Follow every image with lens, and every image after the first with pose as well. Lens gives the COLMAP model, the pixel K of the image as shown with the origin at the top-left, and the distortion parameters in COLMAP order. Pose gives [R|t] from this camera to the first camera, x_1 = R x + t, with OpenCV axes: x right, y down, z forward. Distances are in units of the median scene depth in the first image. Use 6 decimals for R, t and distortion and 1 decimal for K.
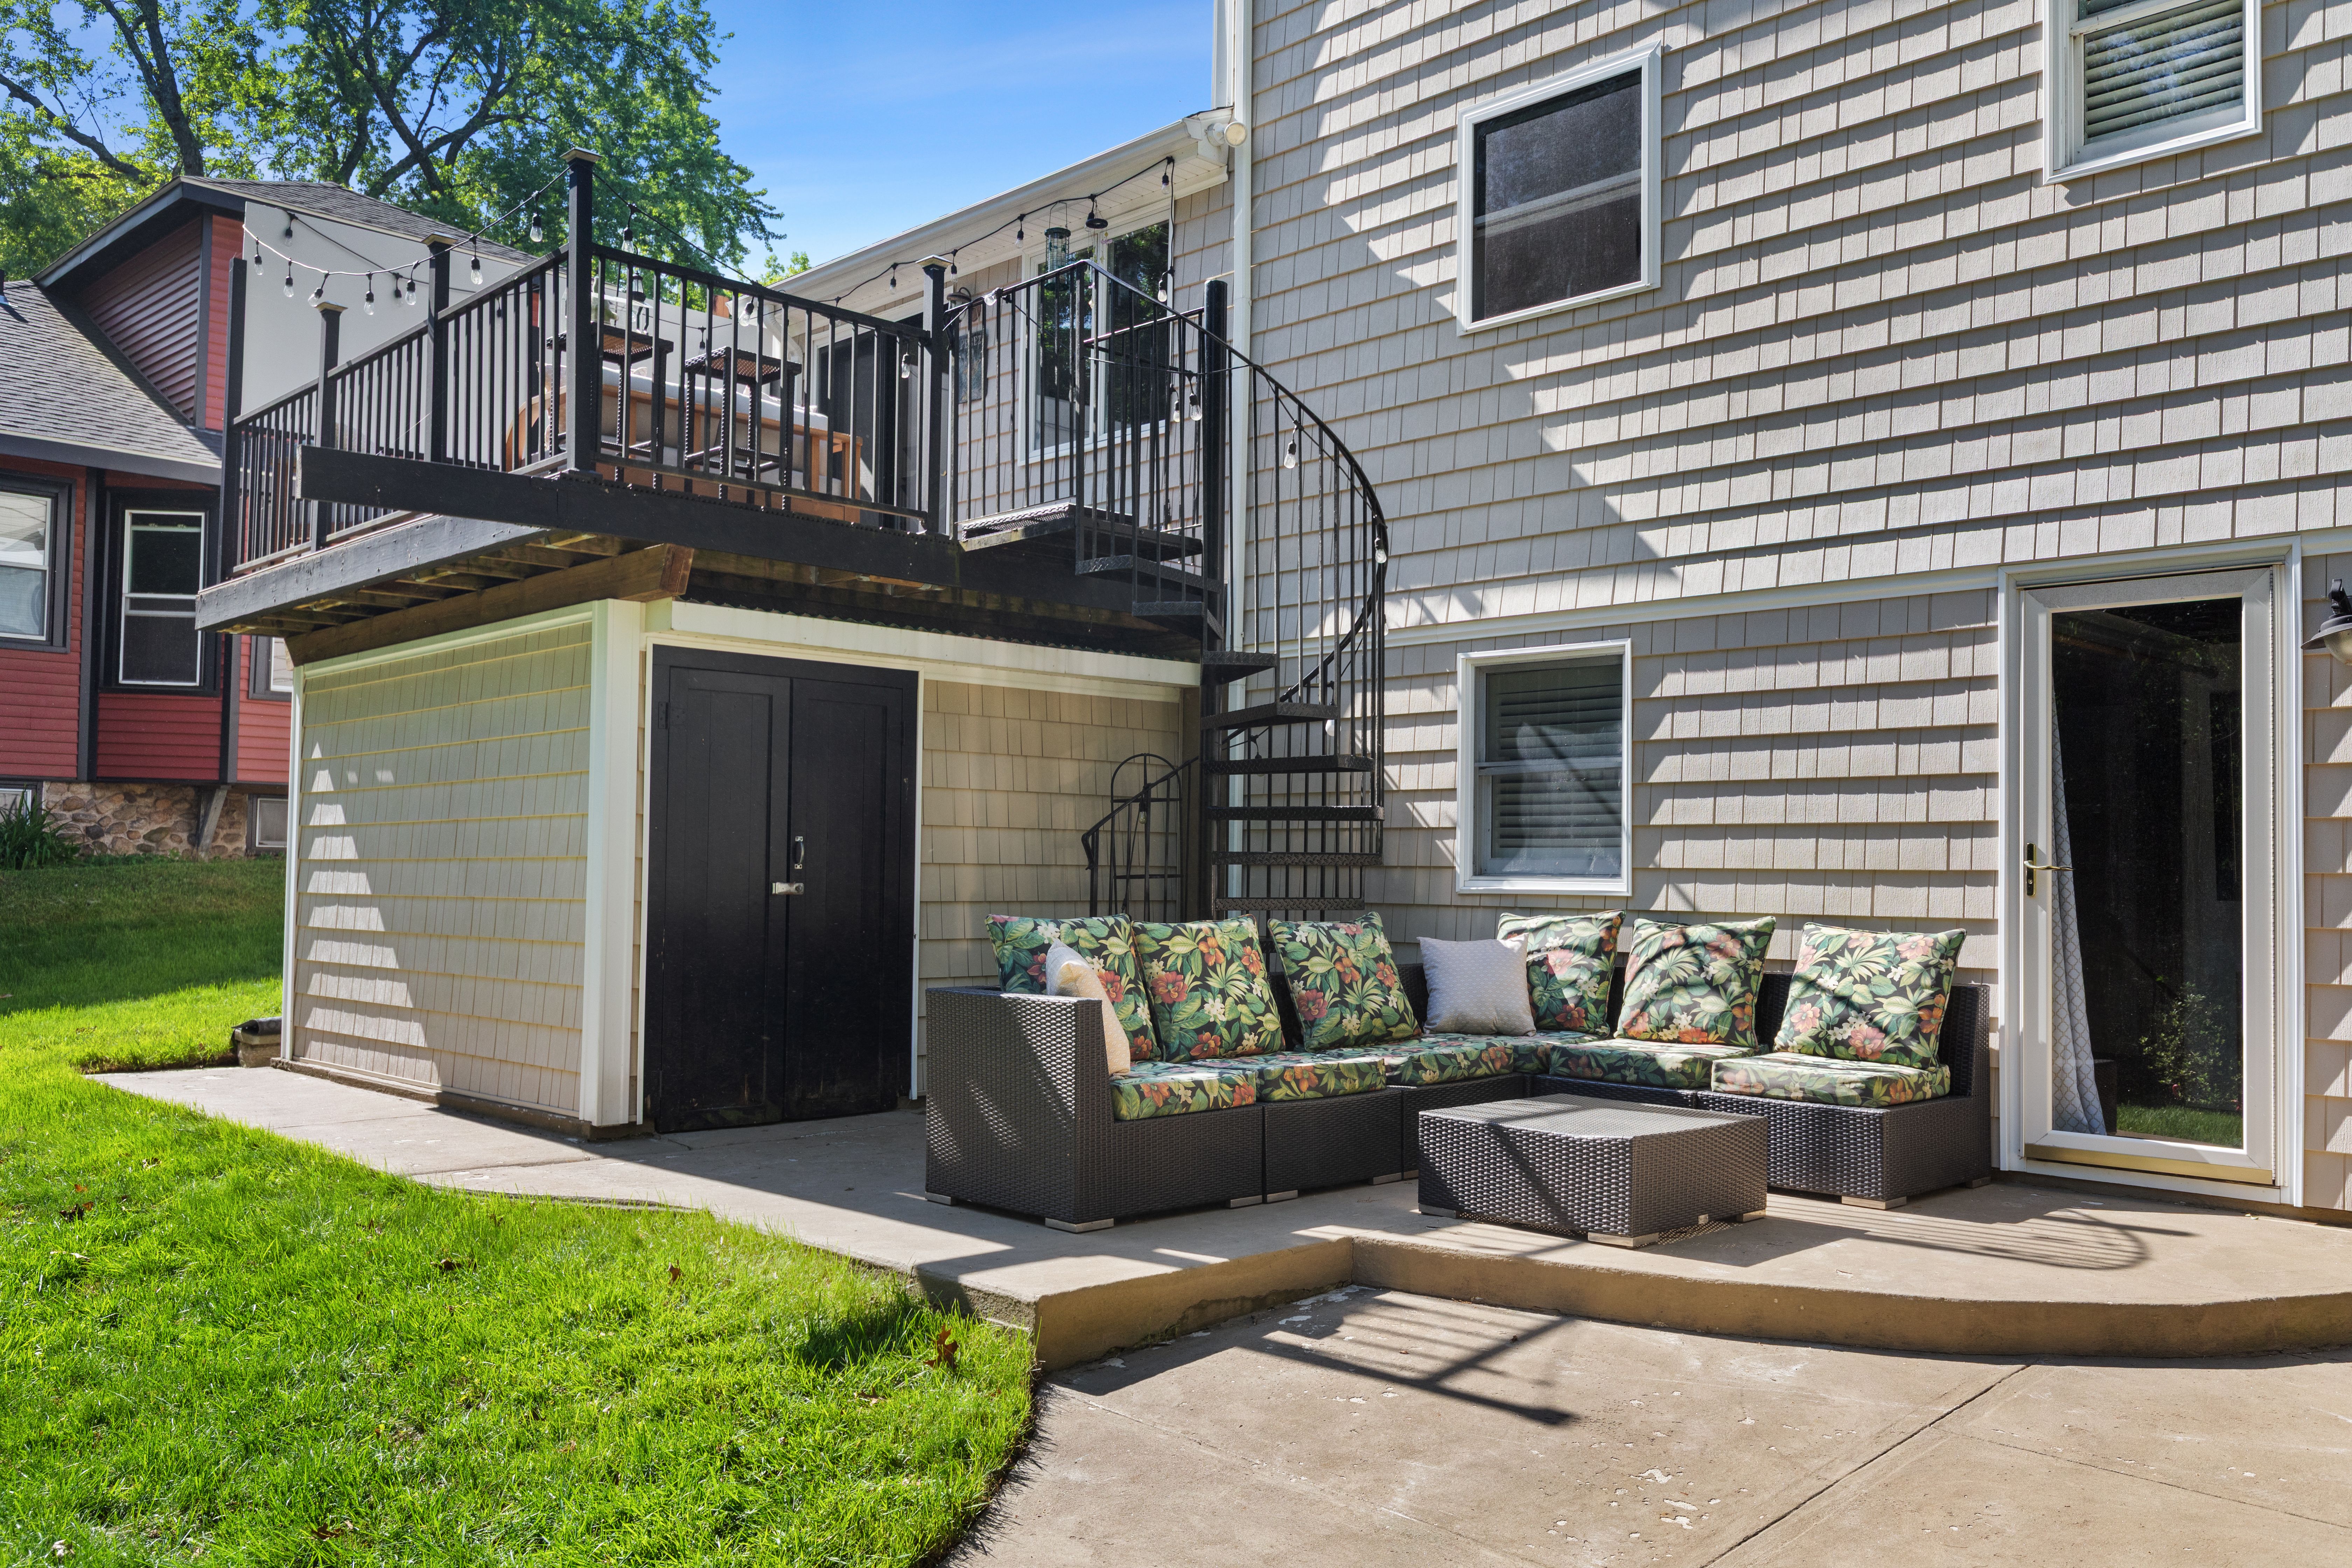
lens RADIAL K [[1868.1, 0, 1180.7], [0, 1868.1, 799.2], [0, 0, 1]] dist [-0.000347, 0.007400]
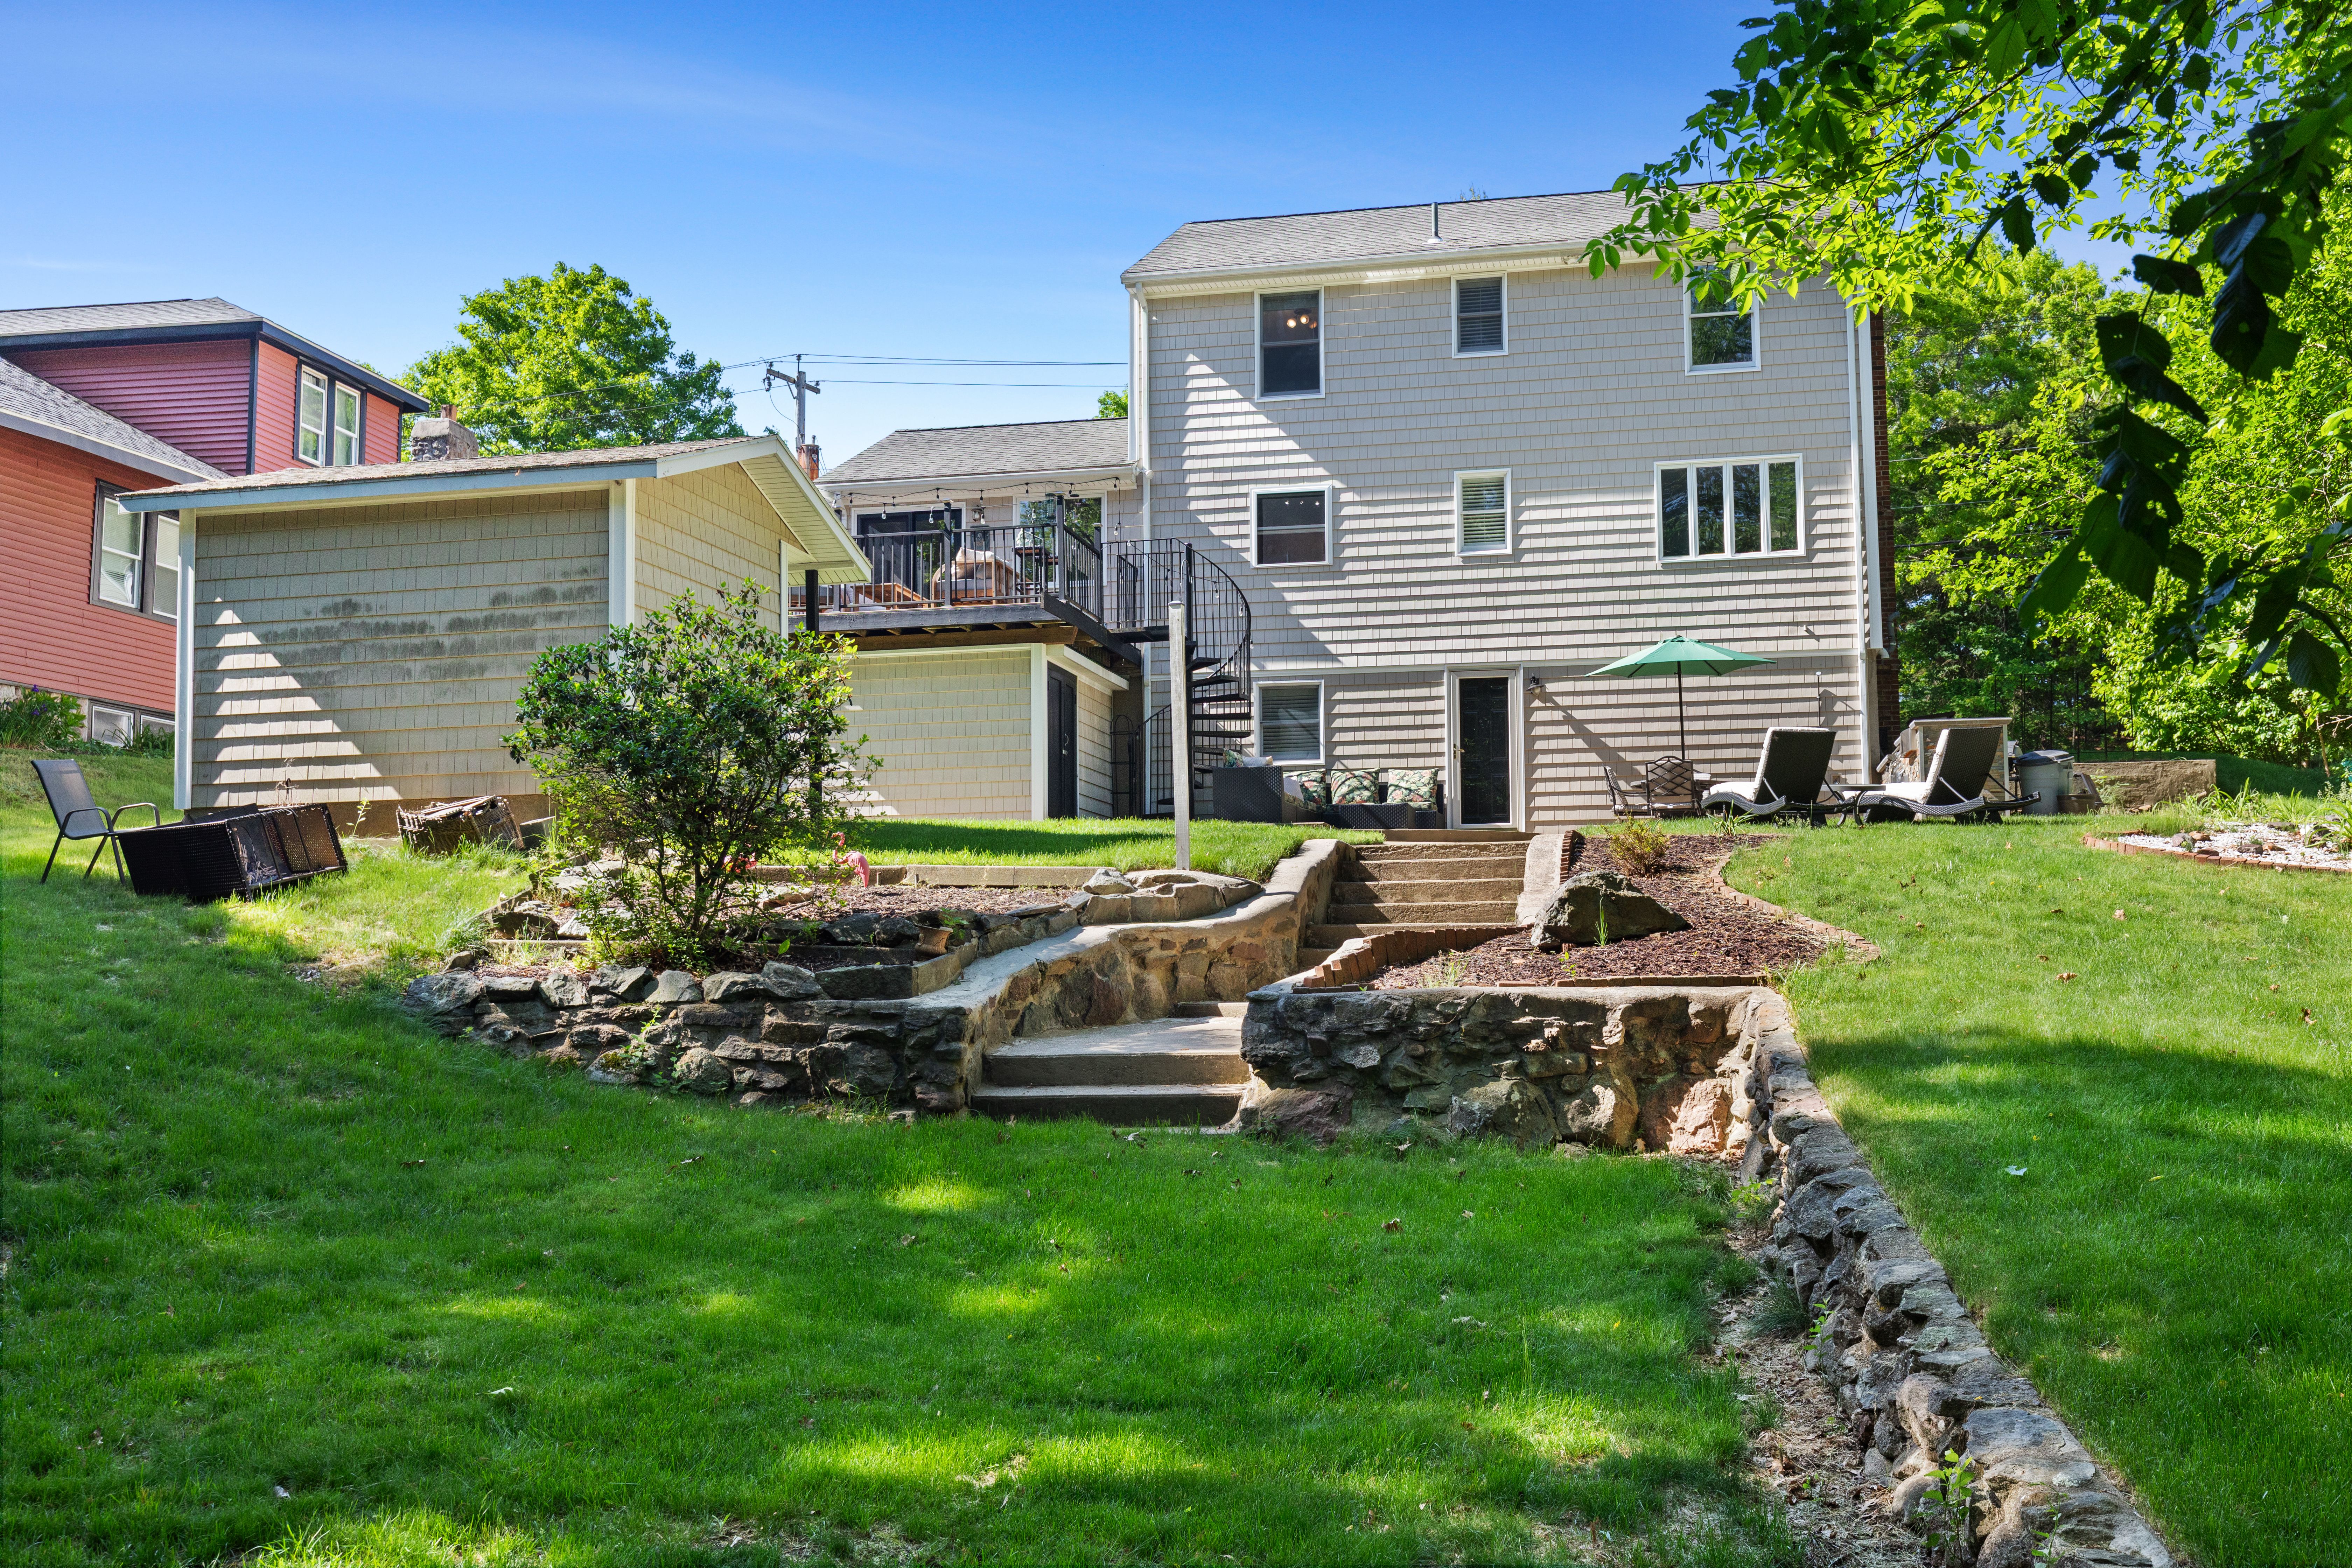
lens RADIAL K [[2305.1, 0, 1189.0], [0, 2305.1, 791.0], [0, 0, 1]] dist [-0.005231, 0.000000]
pose [[0.830481, 0.032503, 0.556098, -1.996977], [-0.002756, 0.998524, -0.054245, 0.294498], [-0.557041, 0.043516, 0.829344, -1.947352]]
